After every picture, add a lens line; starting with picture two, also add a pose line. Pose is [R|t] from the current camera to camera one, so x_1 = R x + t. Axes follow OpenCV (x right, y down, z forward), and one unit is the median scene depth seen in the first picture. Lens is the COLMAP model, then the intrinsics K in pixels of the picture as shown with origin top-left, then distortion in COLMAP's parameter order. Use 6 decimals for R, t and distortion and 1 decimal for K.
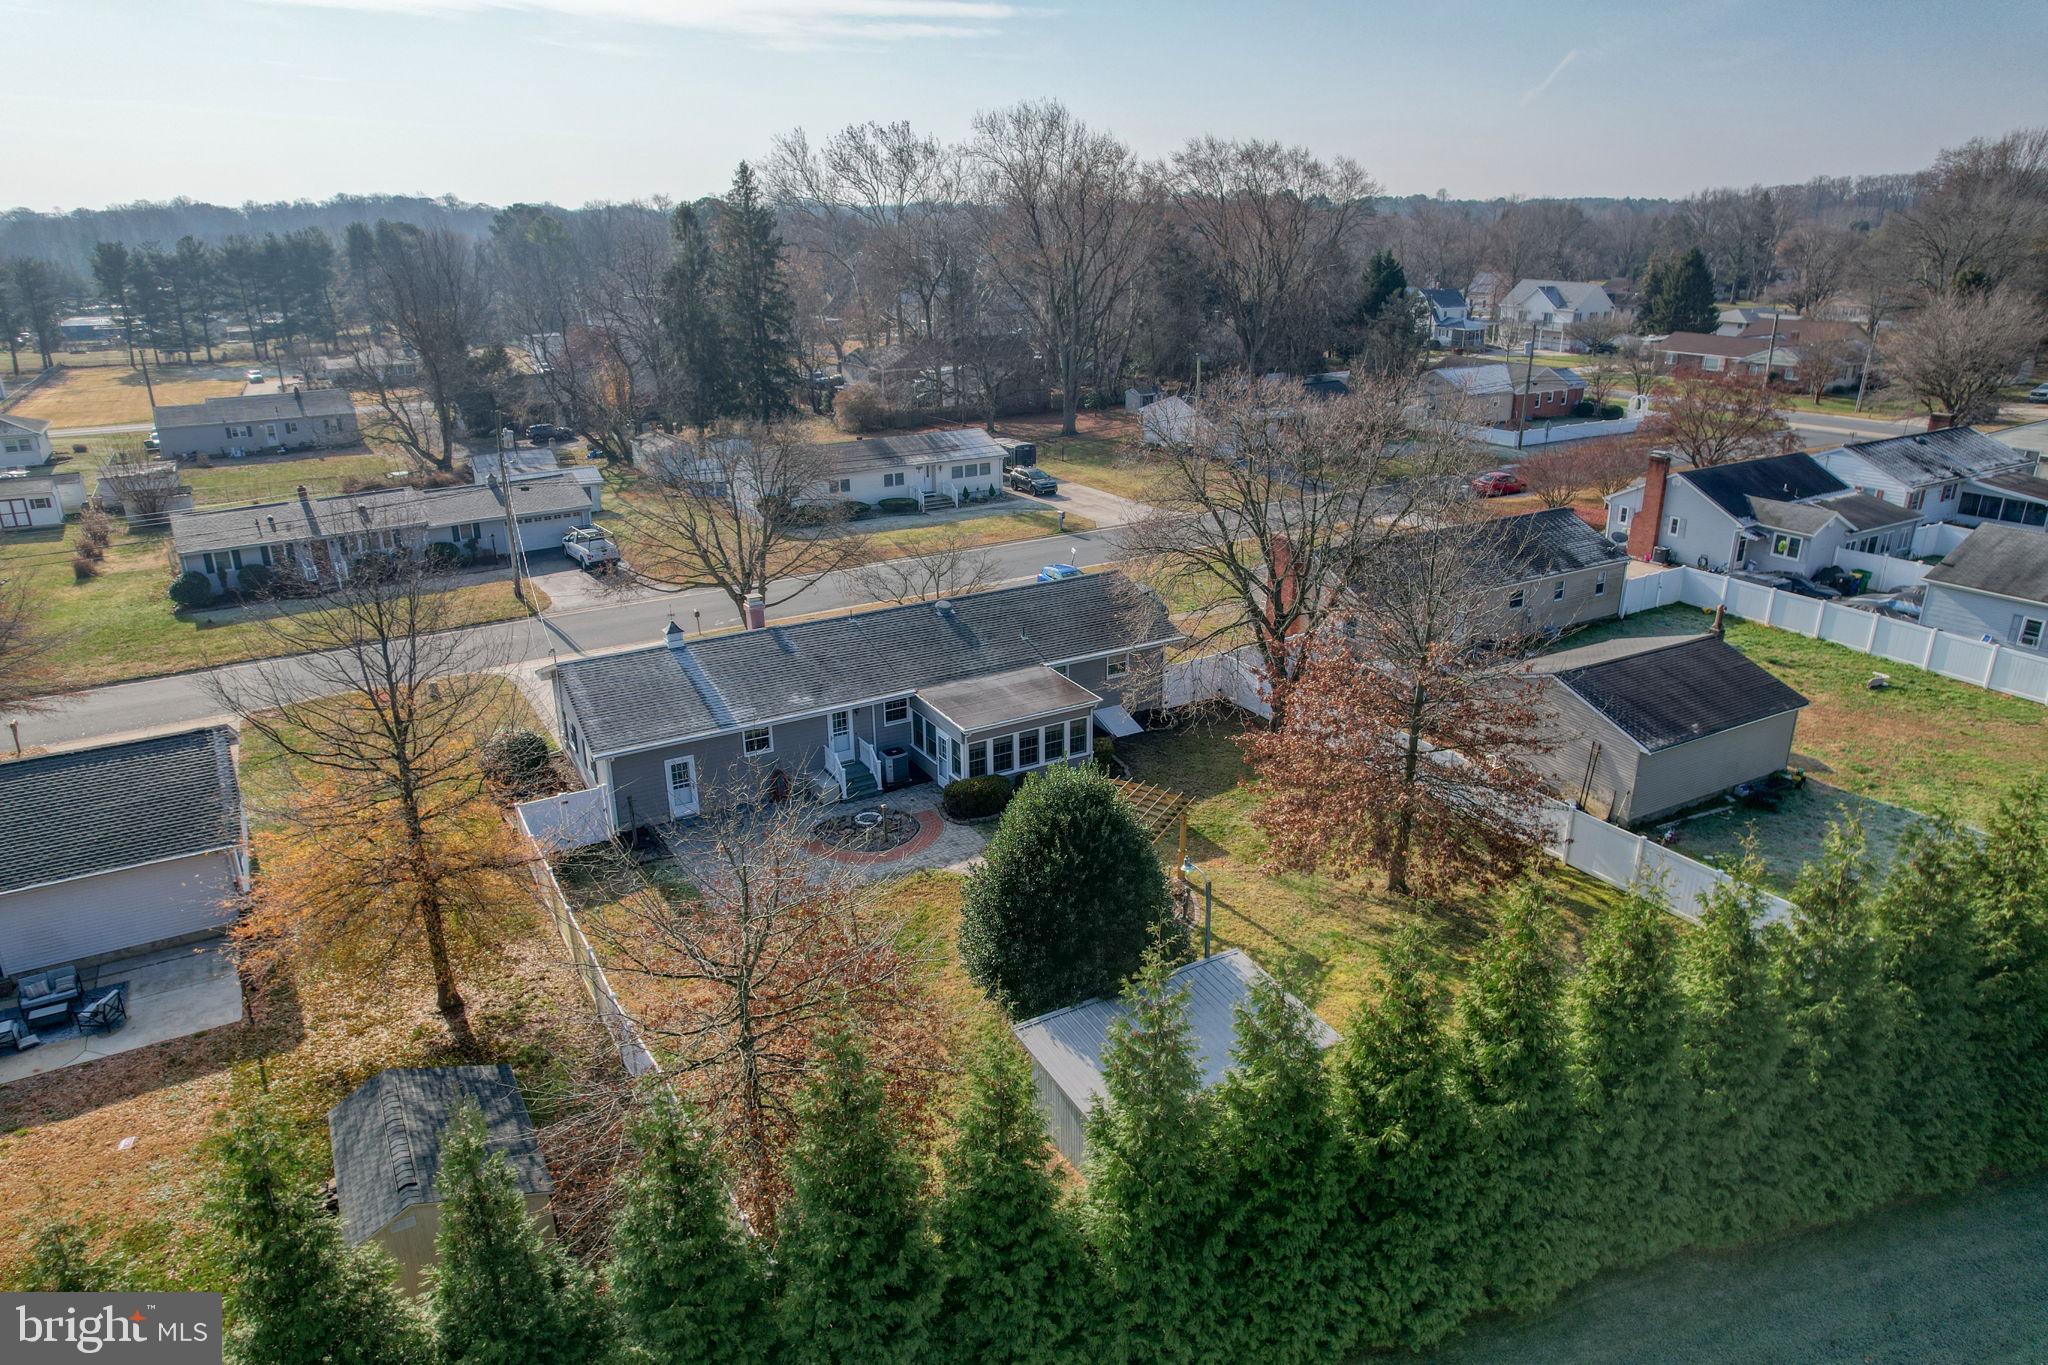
lens RADIAL K [[1324.5, 0, 1022.7], [0, 1324.5, 691.4], [0, 0, 1]] dist [-0.066036, 0.046675]
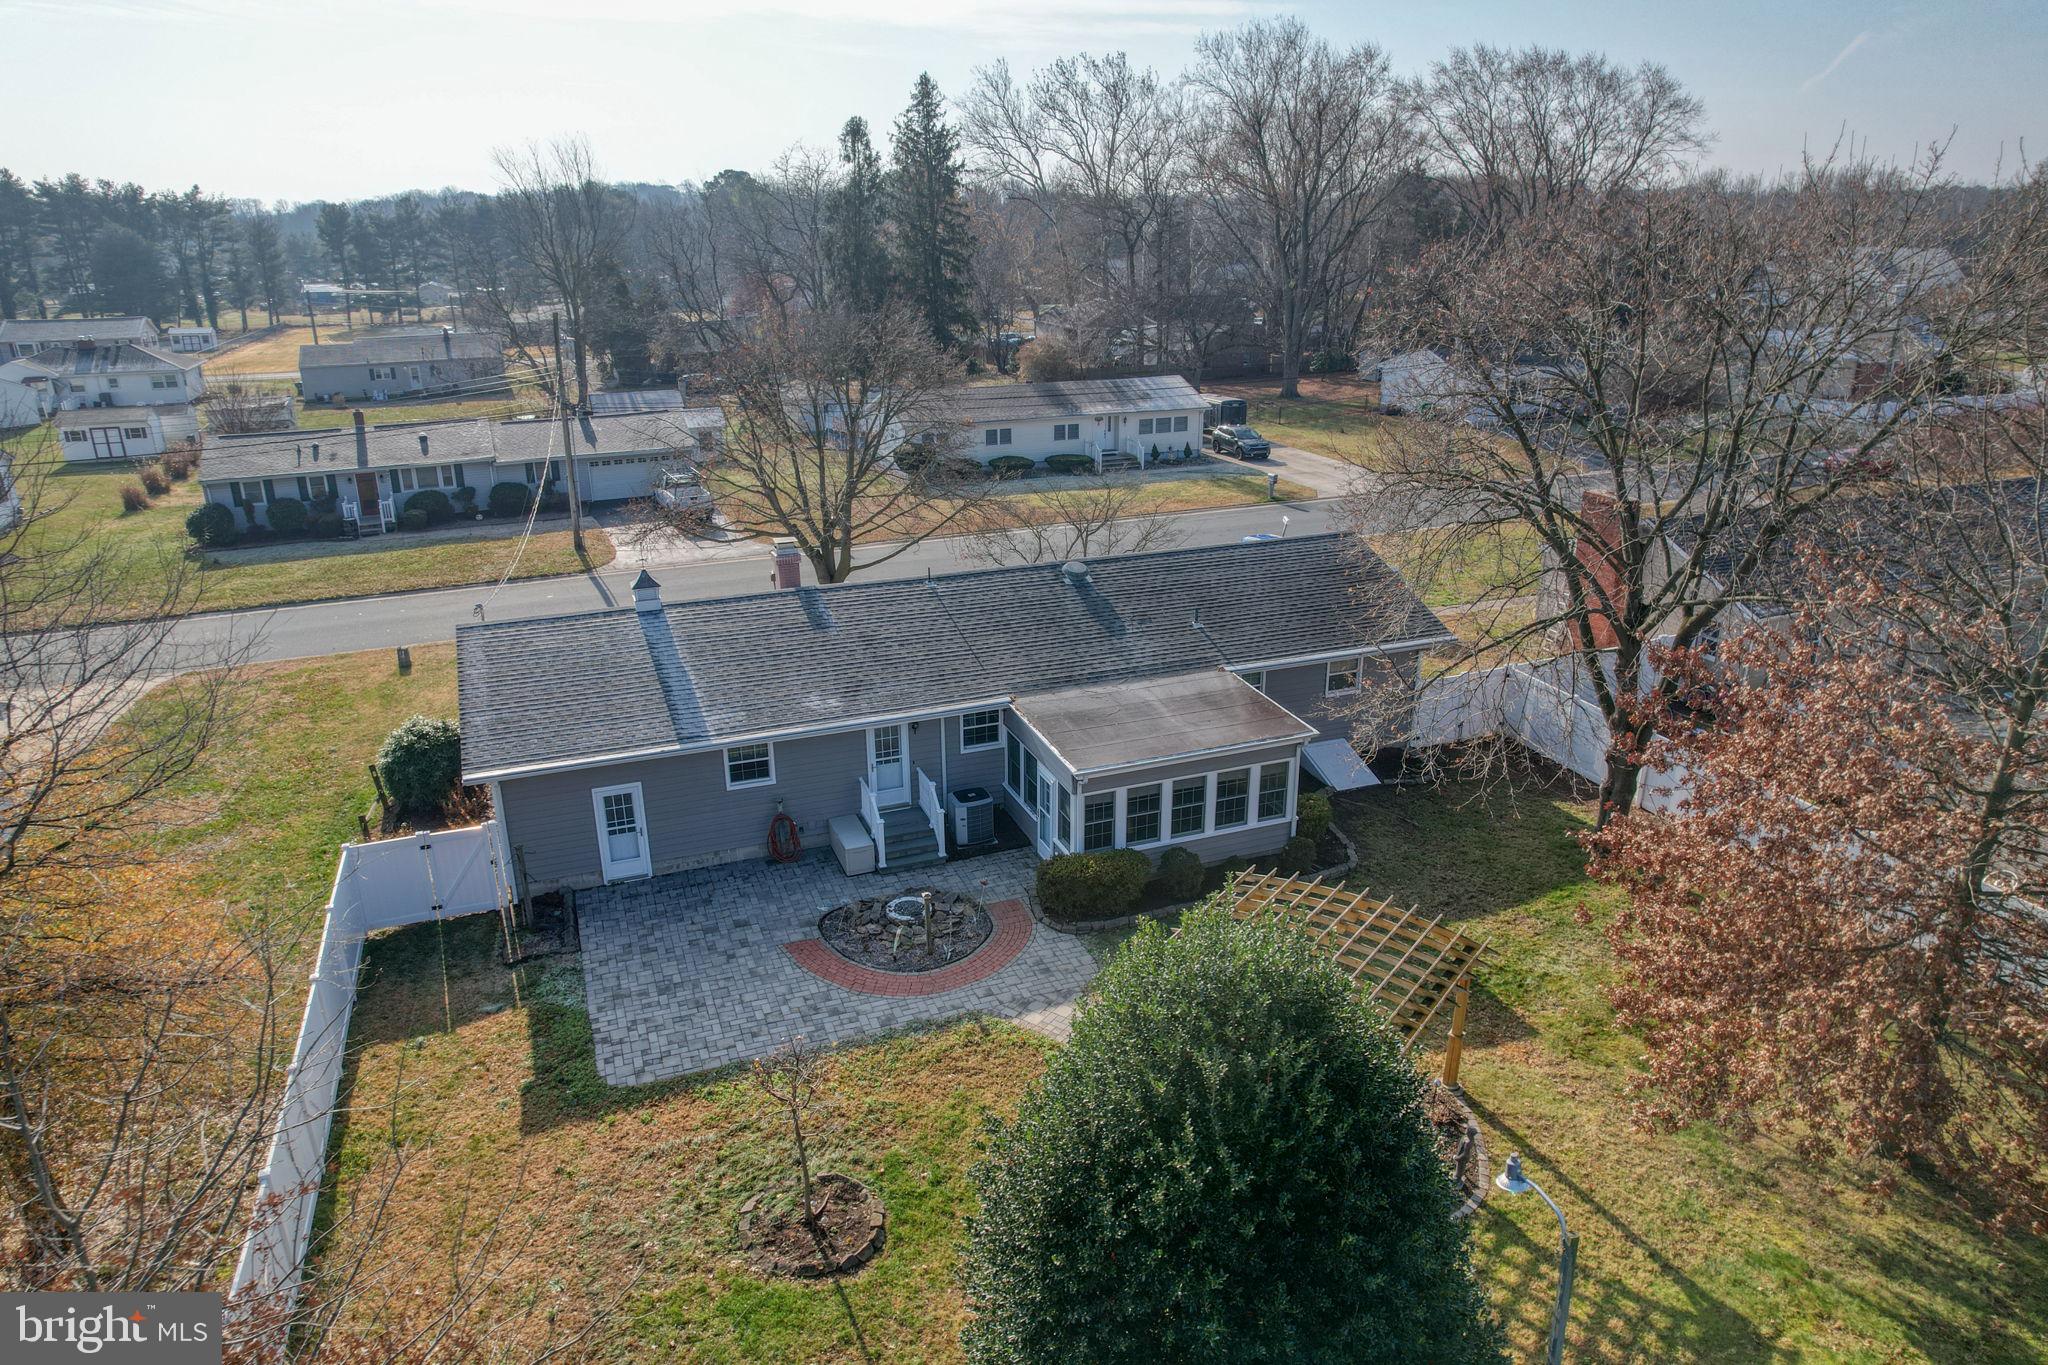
lens RADIAL K [[1324.5, 0, 1022.7], [0, 1324.5, 691.4], [0, 0, 1]] dist [-0.066036, 0.046675]
pose [[0.986523, 0.057552, -0.153166, 0.017679], [-0.057454, 0.998335, 0.005070, -0.007044], [0.153203, 0.003798, 0.988187, 0.363570]]
